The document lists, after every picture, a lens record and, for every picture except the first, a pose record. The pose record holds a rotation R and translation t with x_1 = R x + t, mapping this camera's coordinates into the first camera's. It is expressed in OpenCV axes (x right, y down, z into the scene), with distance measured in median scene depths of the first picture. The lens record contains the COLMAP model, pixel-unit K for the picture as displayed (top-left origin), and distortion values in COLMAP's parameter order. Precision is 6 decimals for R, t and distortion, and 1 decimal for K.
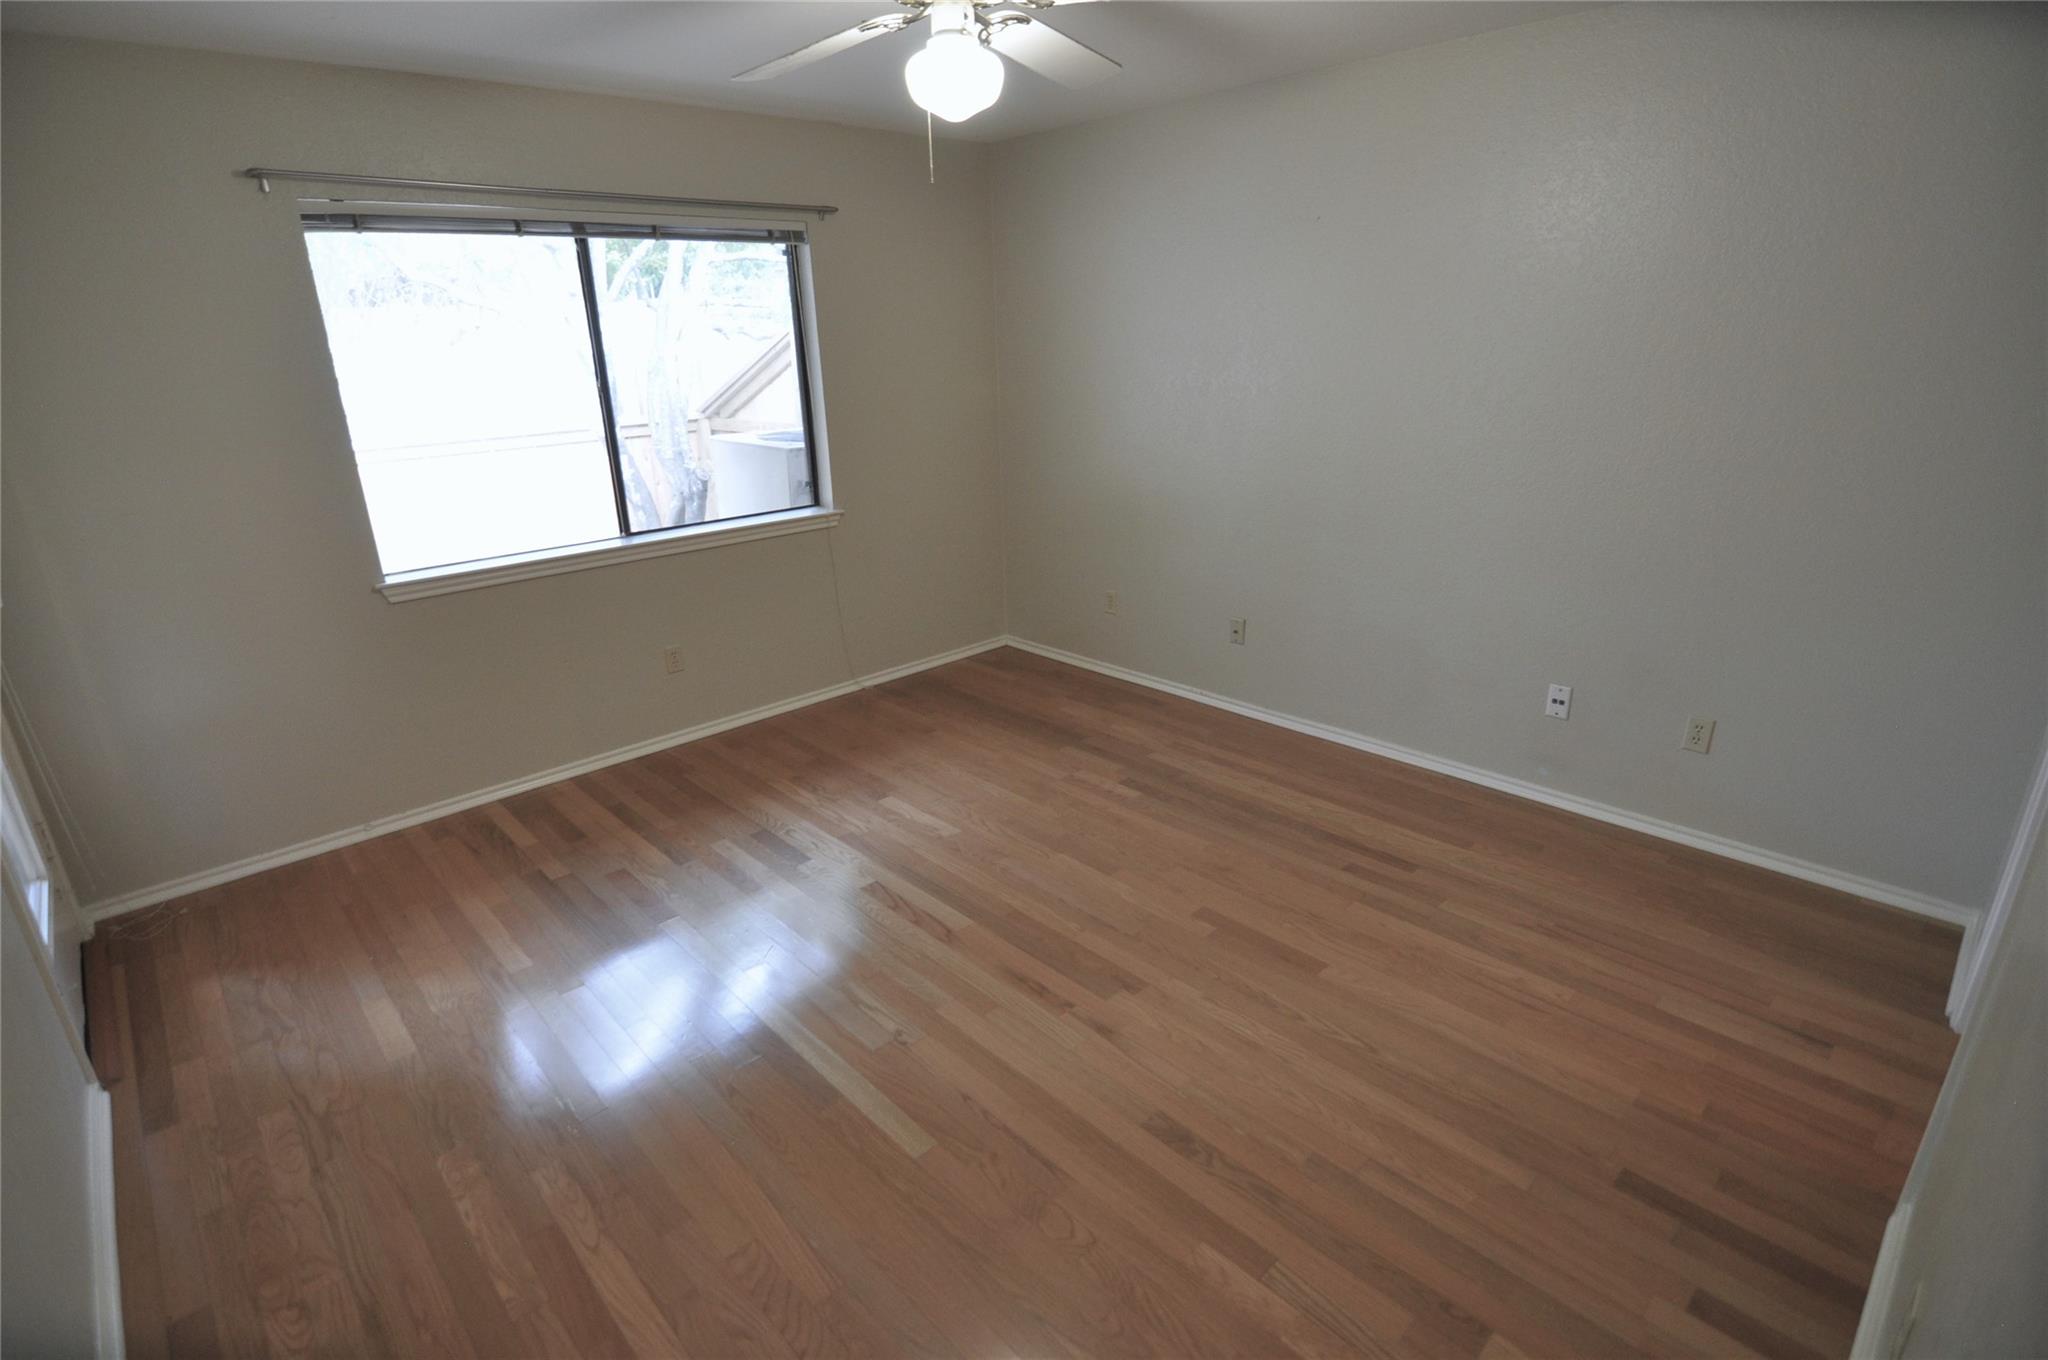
lens RADIAL K [[1008.3, 0, 1024.0], [0, 1008.3, 680.0], [0, 0, 1]] dist [-0.004833, -0.001314]
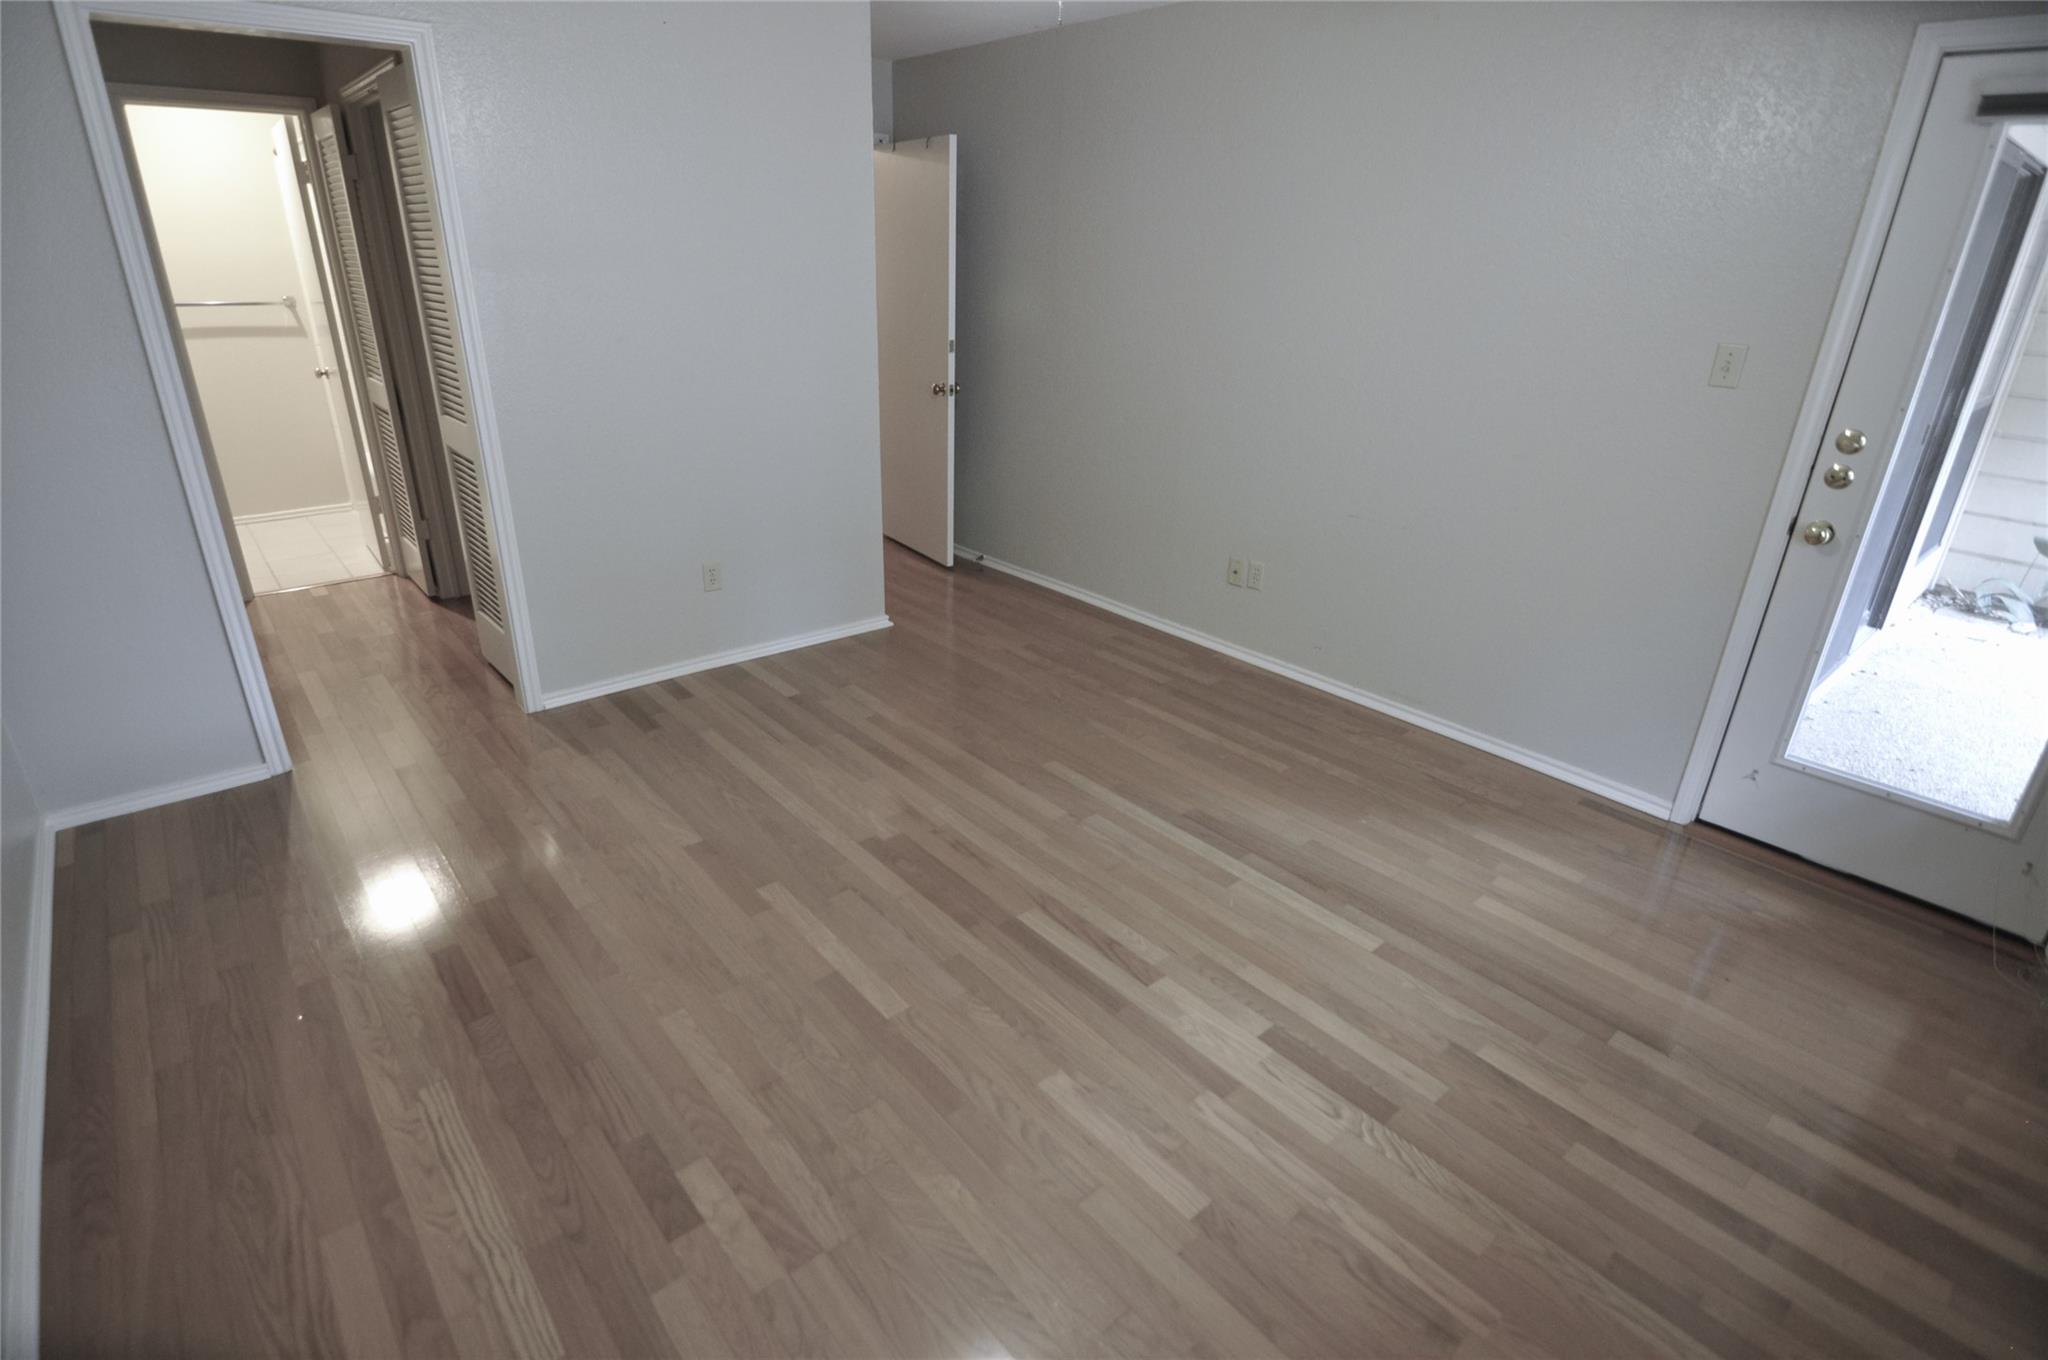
lens RADIAL K [[1008.3, 0, 1024.0], [0, 1008.3, 680.0], [0, 0, 1]] dist [-0.004833, -0.001314]
pose [[-0.998985, -0.013811, 0.042881, -0.086453], [0.018296, 0.745438, 0.666324, -0.477436], [-0.041168, 0.666432, -0.744428, 1.440120]]
